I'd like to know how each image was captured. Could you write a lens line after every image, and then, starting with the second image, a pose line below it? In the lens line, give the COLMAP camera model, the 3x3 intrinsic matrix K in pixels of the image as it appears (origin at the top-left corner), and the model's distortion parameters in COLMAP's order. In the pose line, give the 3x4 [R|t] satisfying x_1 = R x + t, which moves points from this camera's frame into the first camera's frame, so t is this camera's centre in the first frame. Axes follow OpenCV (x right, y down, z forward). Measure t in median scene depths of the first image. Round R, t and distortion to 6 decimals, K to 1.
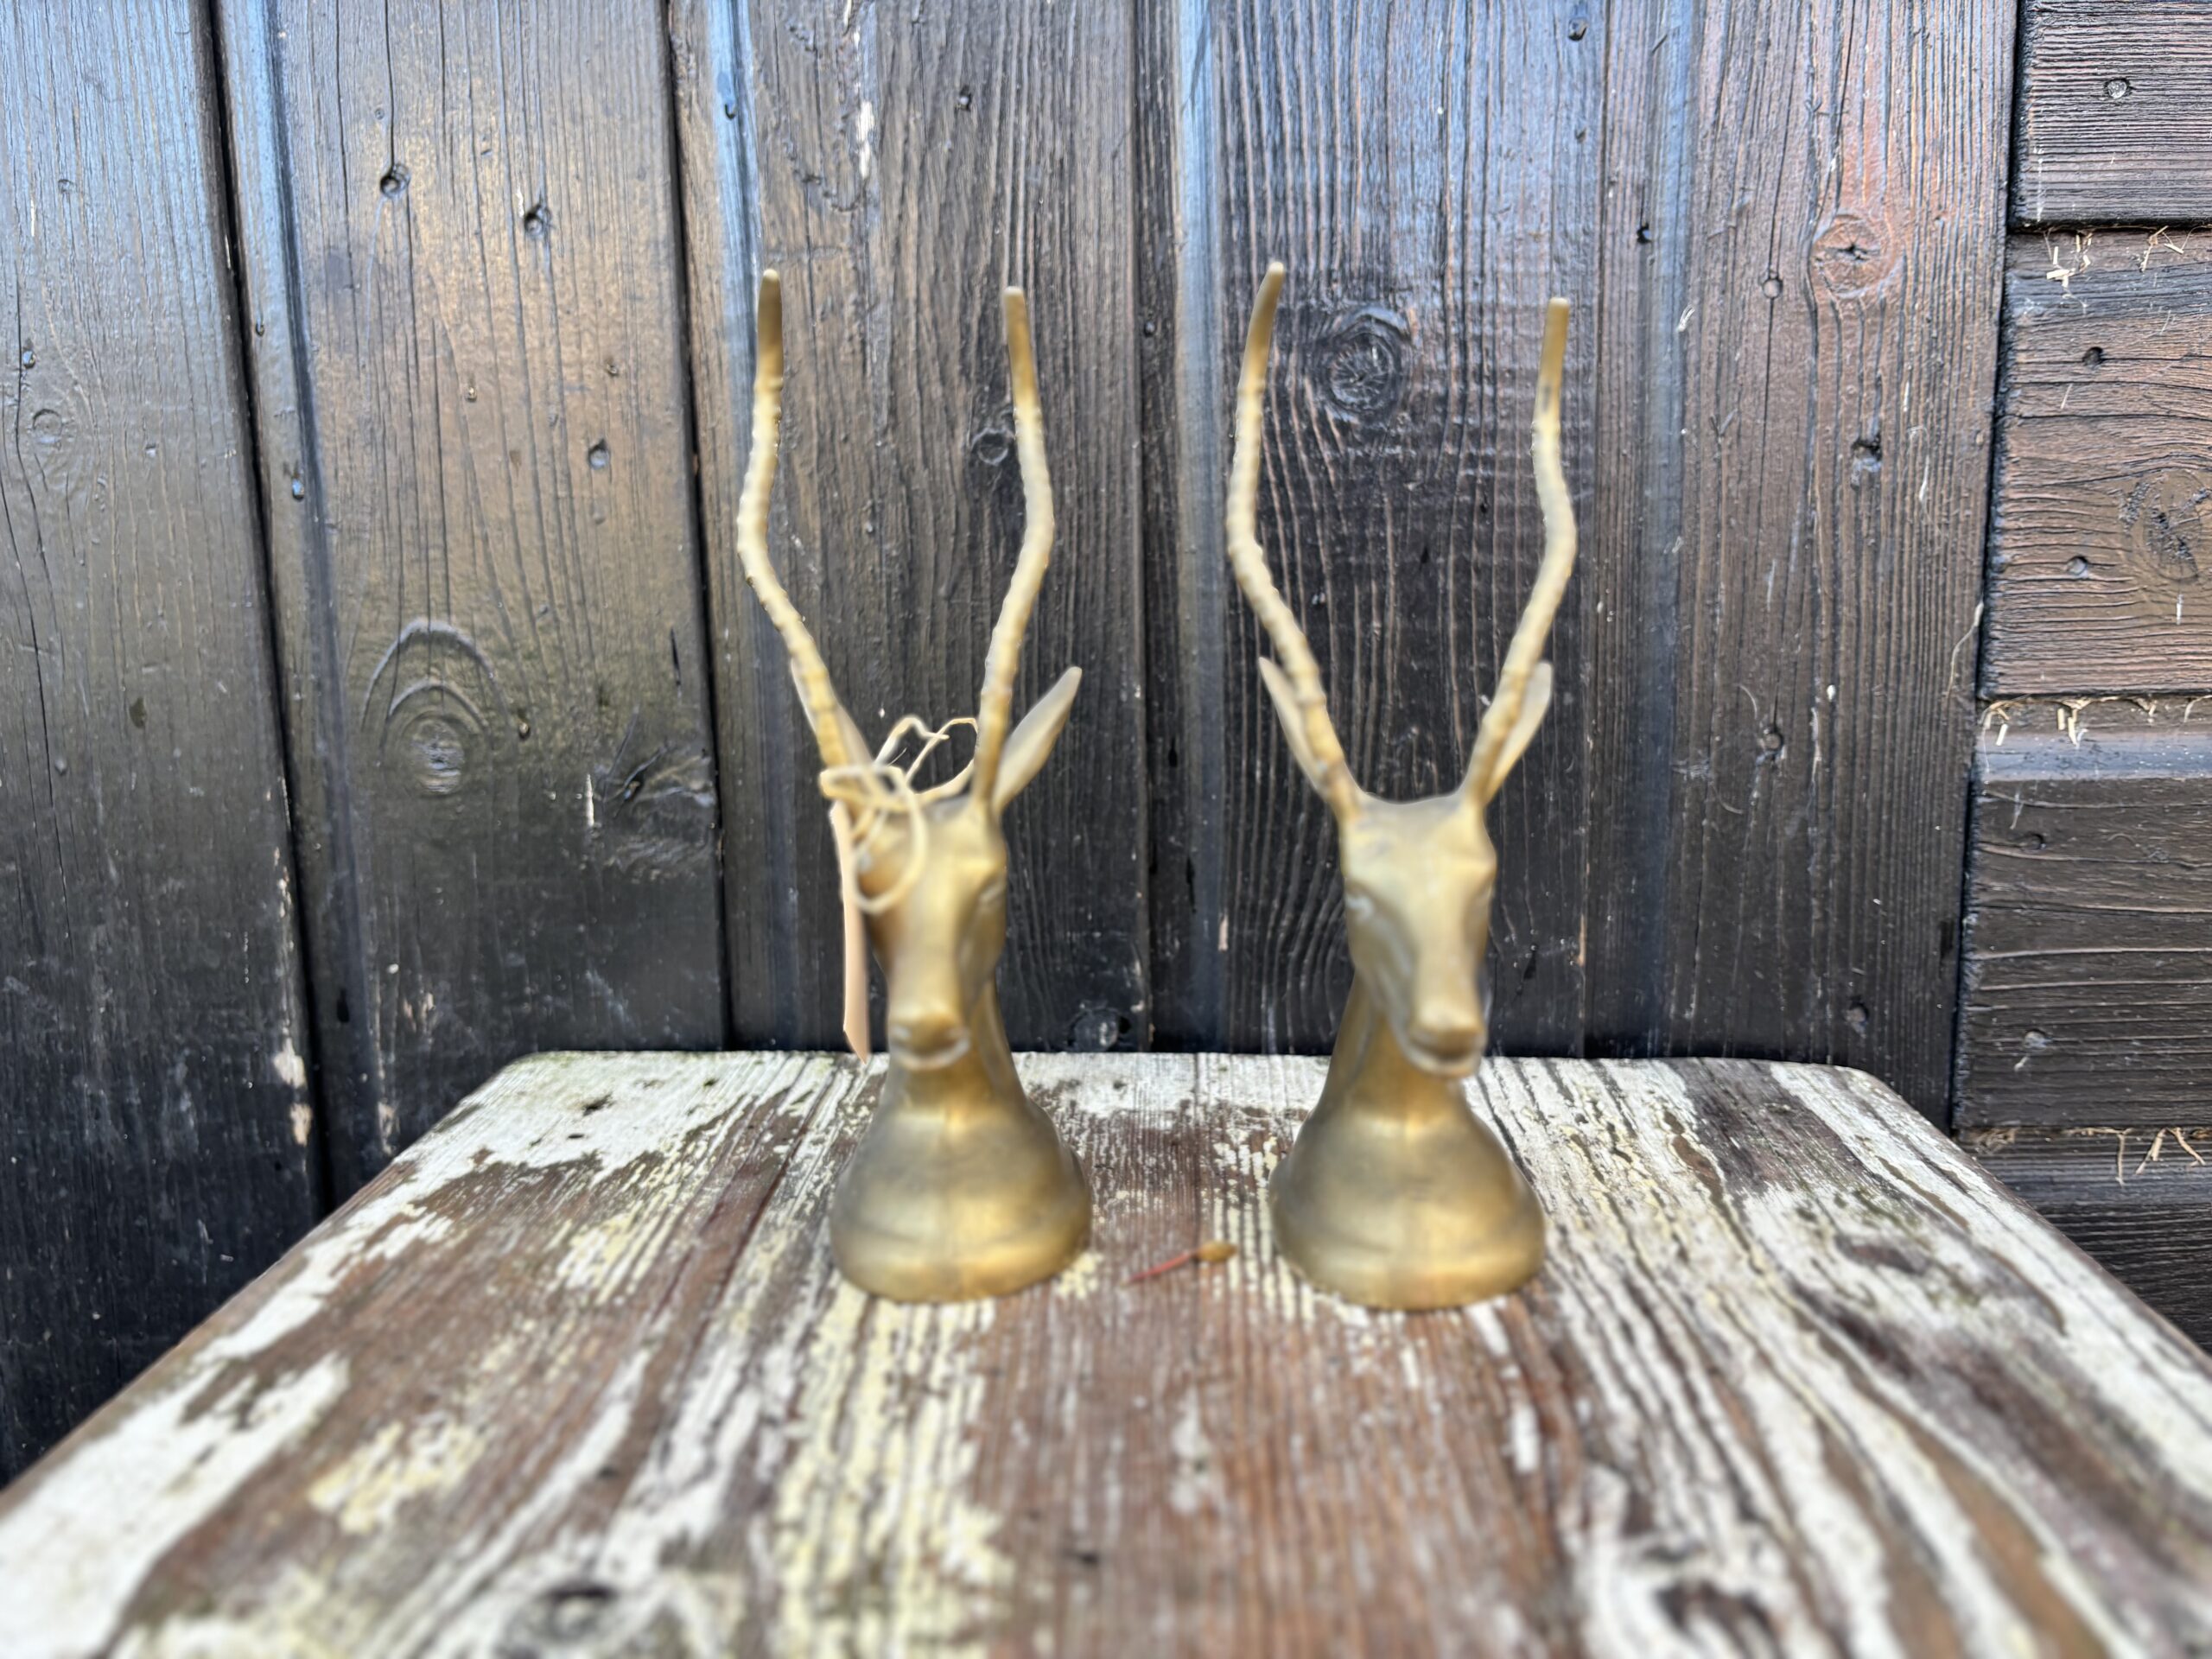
lens RADIAL K [[1743.0, 0, 1106.0], [0, 1743.0, 829.5], [0, 0, 1]] dist [0.040924, -0.038148]
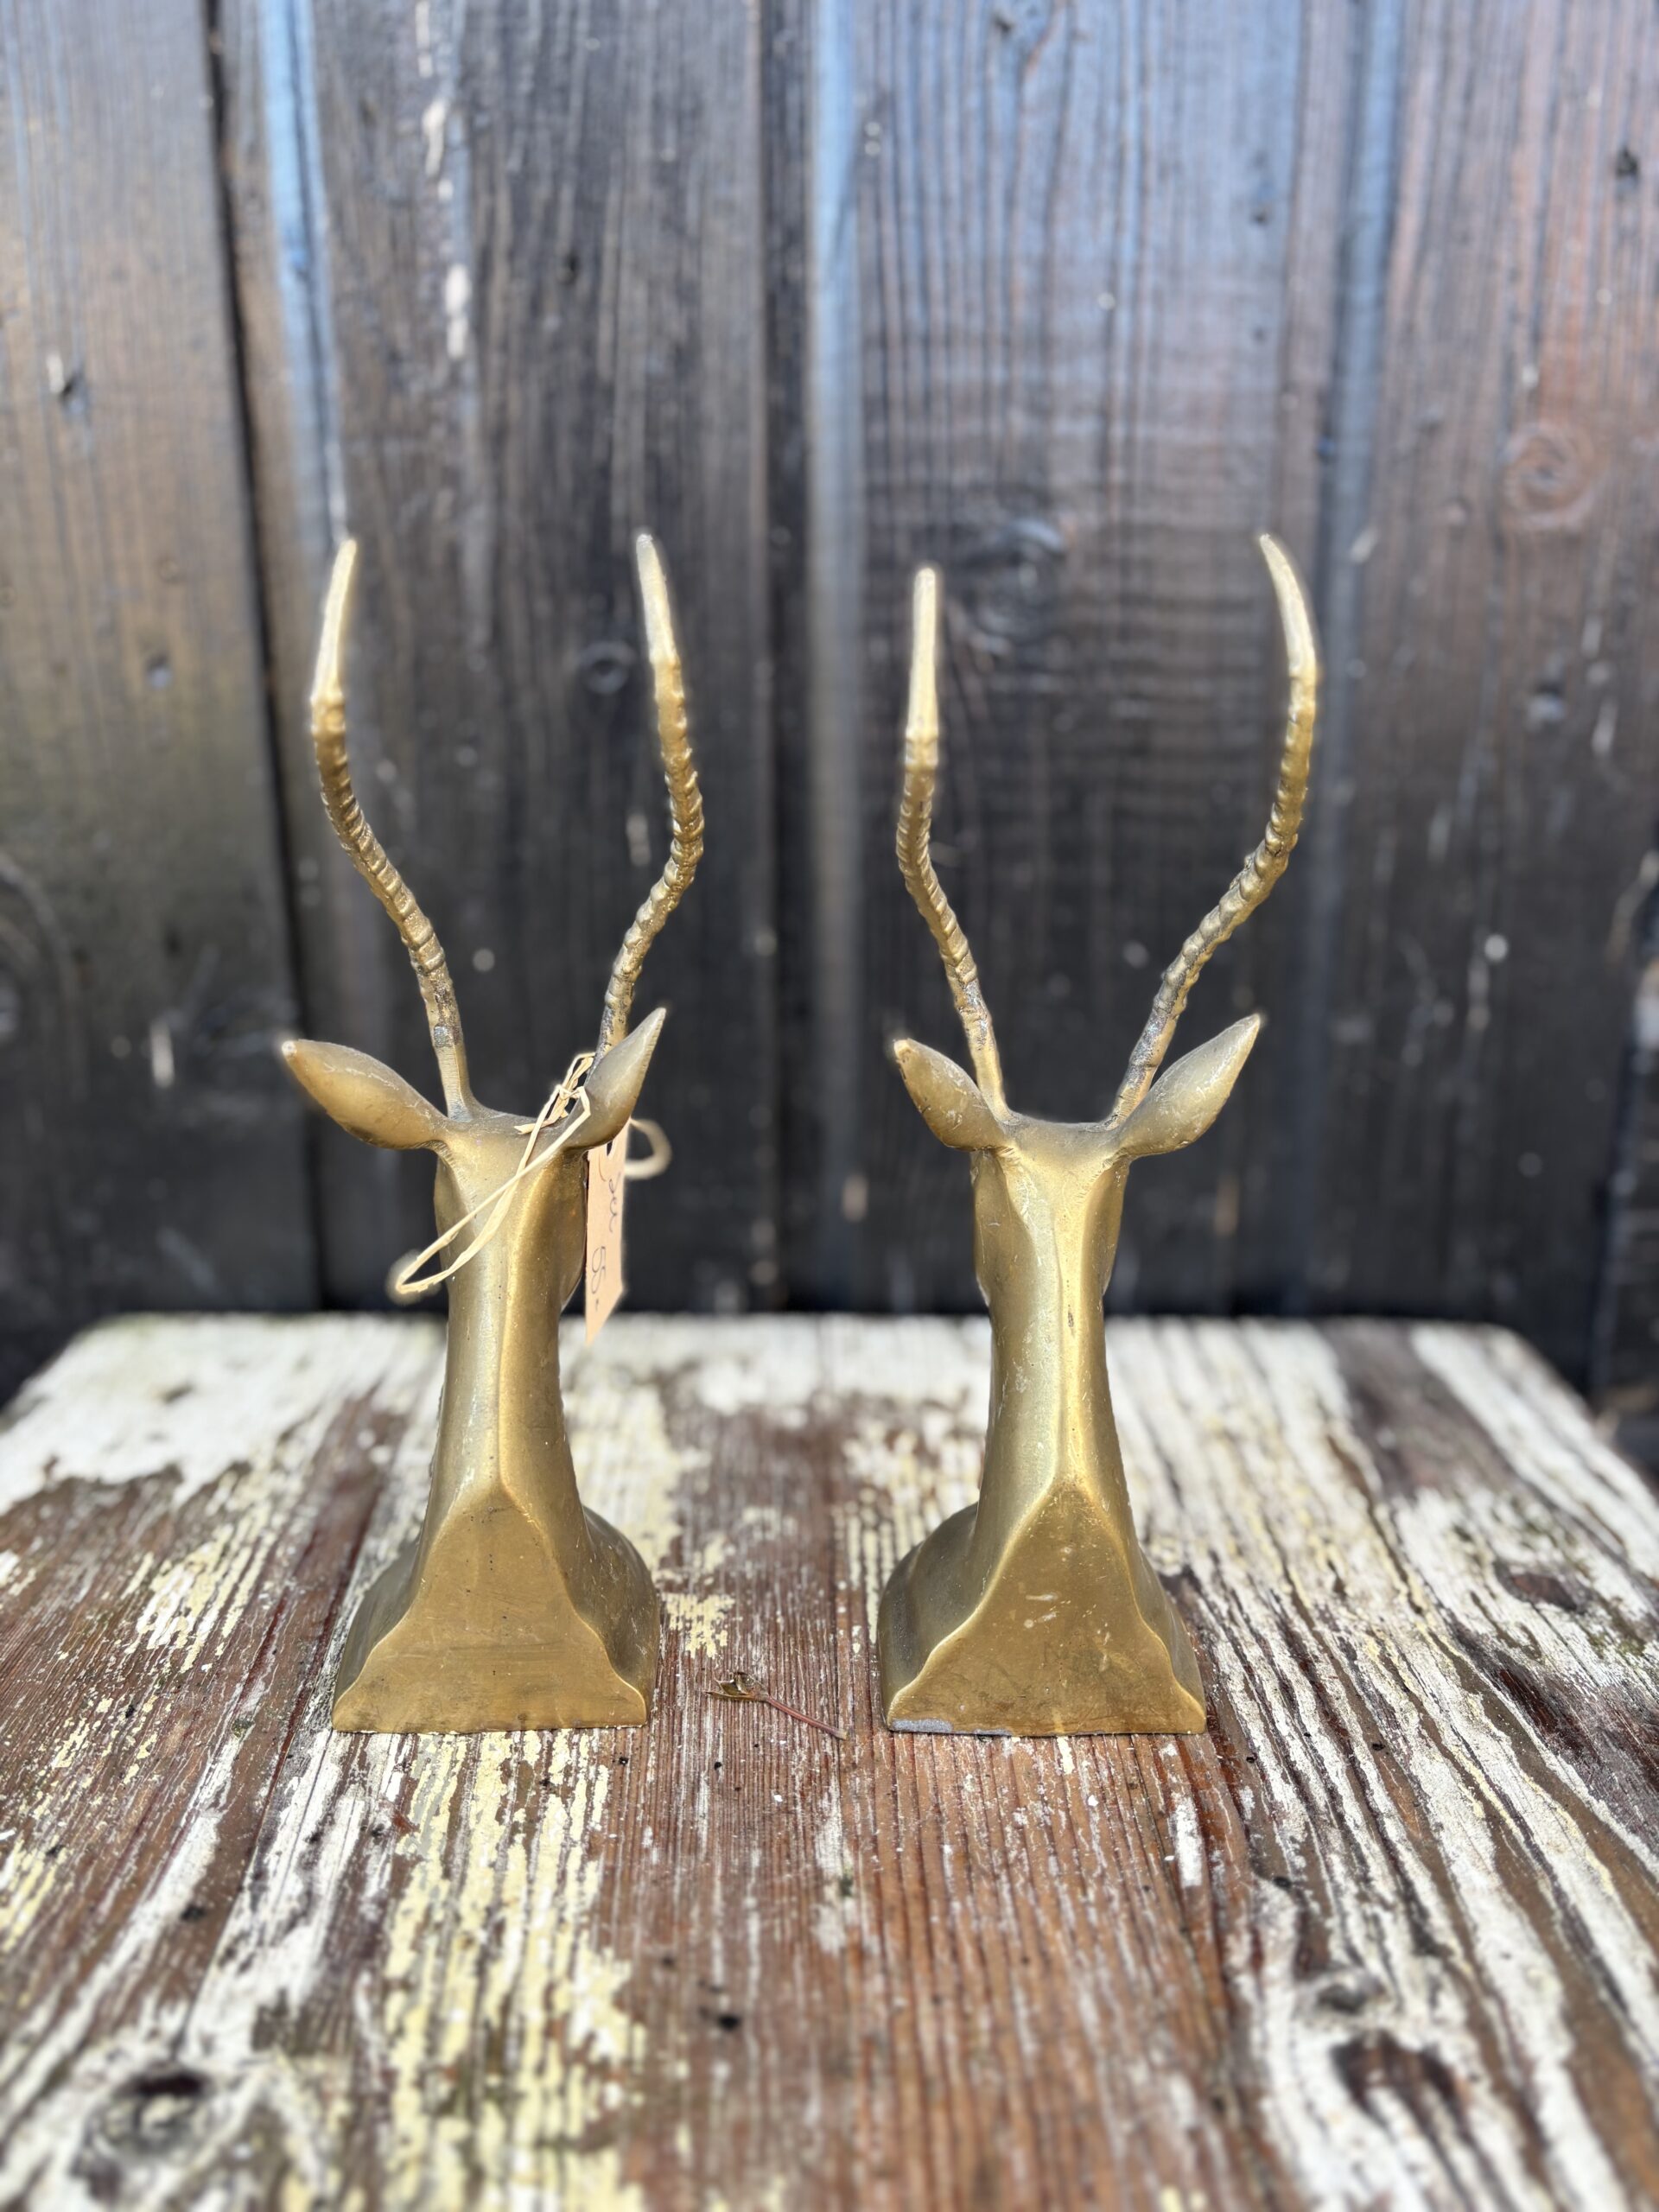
lens RADIAL K [[1743.0, 0, 818.3], [0, 1743.0, 1117.1], [0, 0, 1]] dist [0.040924, -0.038148]
pose [[0.997994, 0.000857, 0.063295, -0.017019], [-0.007684, 0.994154, 0.107694, -0.122394], [-0.062833, -0.107964, 0.992167, 0.102657]]
